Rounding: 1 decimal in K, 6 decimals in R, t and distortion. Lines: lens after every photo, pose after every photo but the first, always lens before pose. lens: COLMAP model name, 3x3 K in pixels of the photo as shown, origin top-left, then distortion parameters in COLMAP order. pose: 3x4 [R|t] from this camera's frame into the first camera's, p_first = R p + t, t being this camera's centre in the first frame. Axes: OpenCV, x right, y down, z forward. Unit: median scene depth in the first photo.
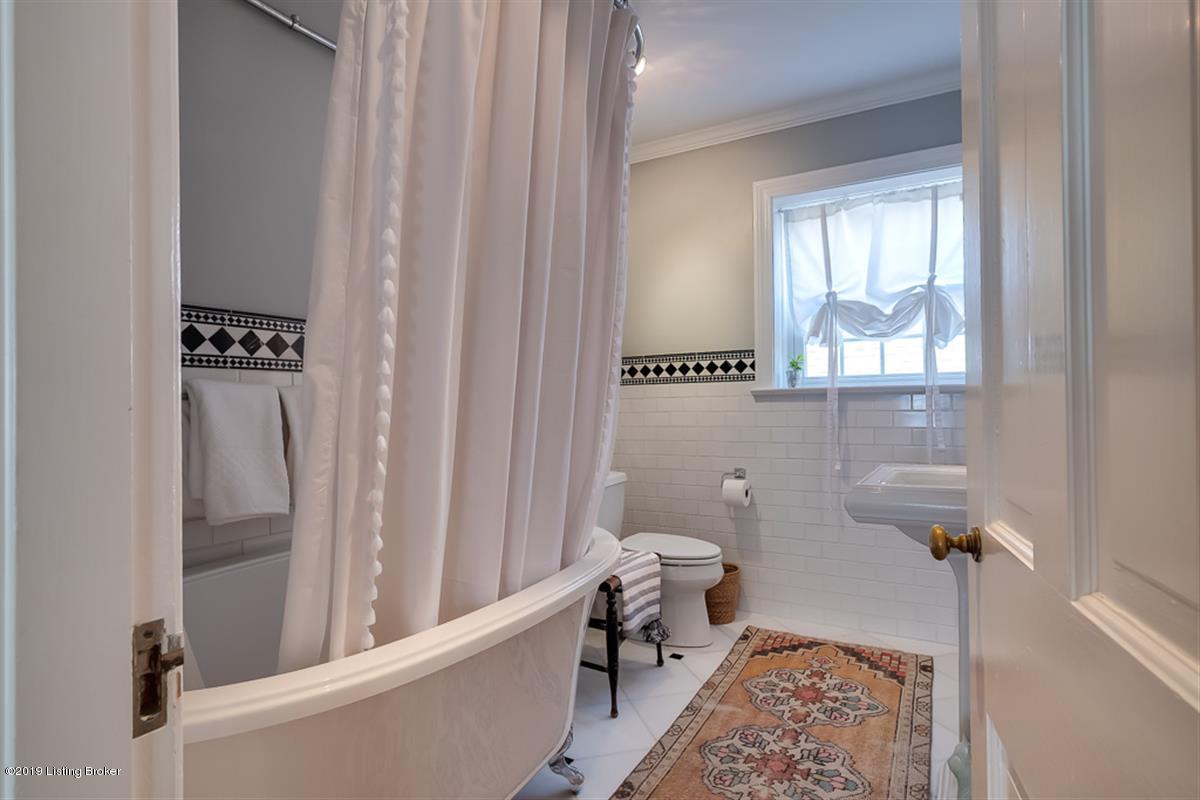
lens RADIAL K [[601.5, 0, 600.0], [0, 601.5, 400.0], [0, 0, 1]] dist [0.000408, -0.000288]
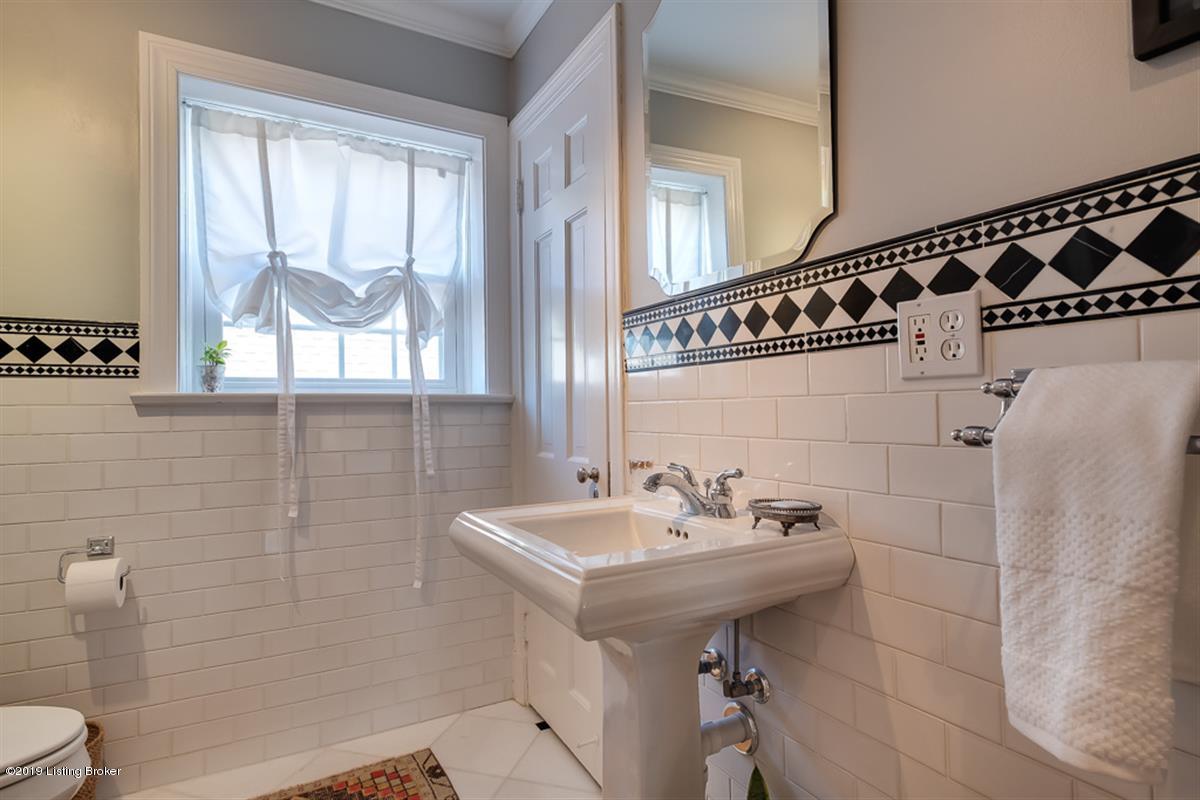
lens RADIAL K [[629.1, 0, 600.0], [0, 629.1, 400.0], [0, 0, 1]] dist [0.010250, -0.001874]
pose [[0.522468, 0.021124, 0.852397, -0.024218], [-0.003192, 0.999735, -0.022819, 0.000583], [-0.852653, 0.009201, 0.522396, 0.329254]]
